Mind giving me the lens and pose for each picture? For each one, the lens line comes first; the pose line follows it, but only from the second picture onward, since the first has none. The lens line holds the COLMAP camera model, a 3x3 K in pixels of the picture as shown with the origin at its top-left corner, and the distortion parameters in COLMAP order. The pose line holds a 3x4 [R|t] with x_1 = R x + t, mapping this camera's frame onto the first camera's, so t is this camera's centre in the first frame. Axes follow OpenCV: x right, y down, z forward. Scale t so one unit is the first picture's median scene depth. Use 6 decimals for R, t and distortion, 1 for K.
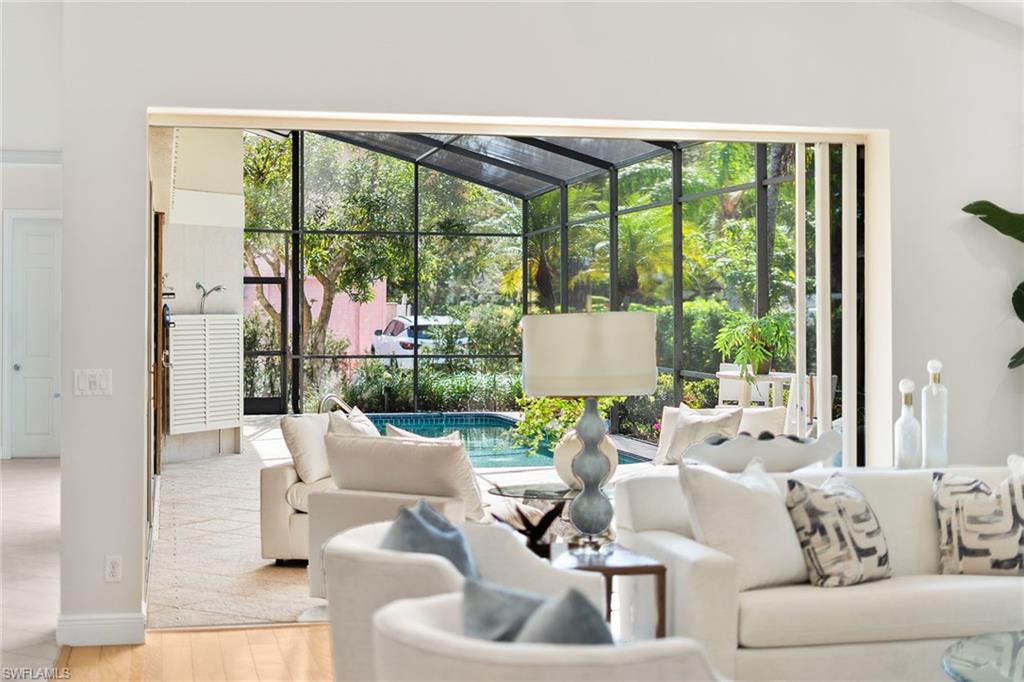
lens RADIAL K [[1482.8, 0, 514.6], [0, 1482.8, 289.0], [0, 0, 1]] dist [-0.000369, -0.019132]
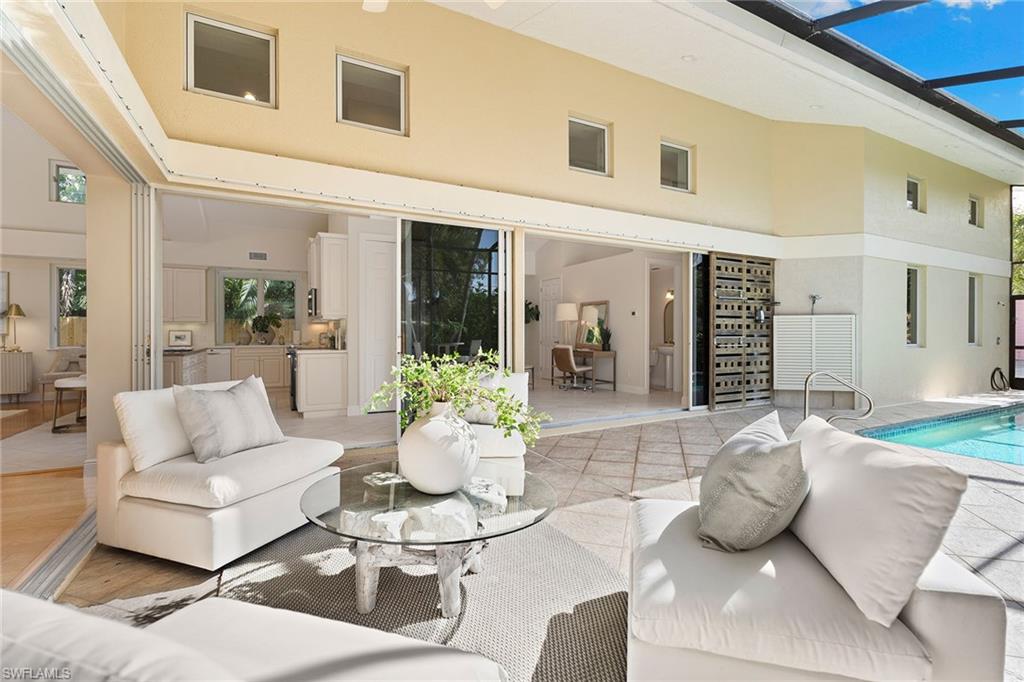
lens RADIAL K [[458.9, 0, 511.3], [0, 458.9, 337.1], [0, 0, 1]] dist [-0.000134, -0.000487]
pose [[0.250112, 0.010504, -0.968160, 0.434713], [0.013040, 0.999814, 0.014216, 0.073147], [0.968129, -0.016180, 0.249928, 1.434174]]
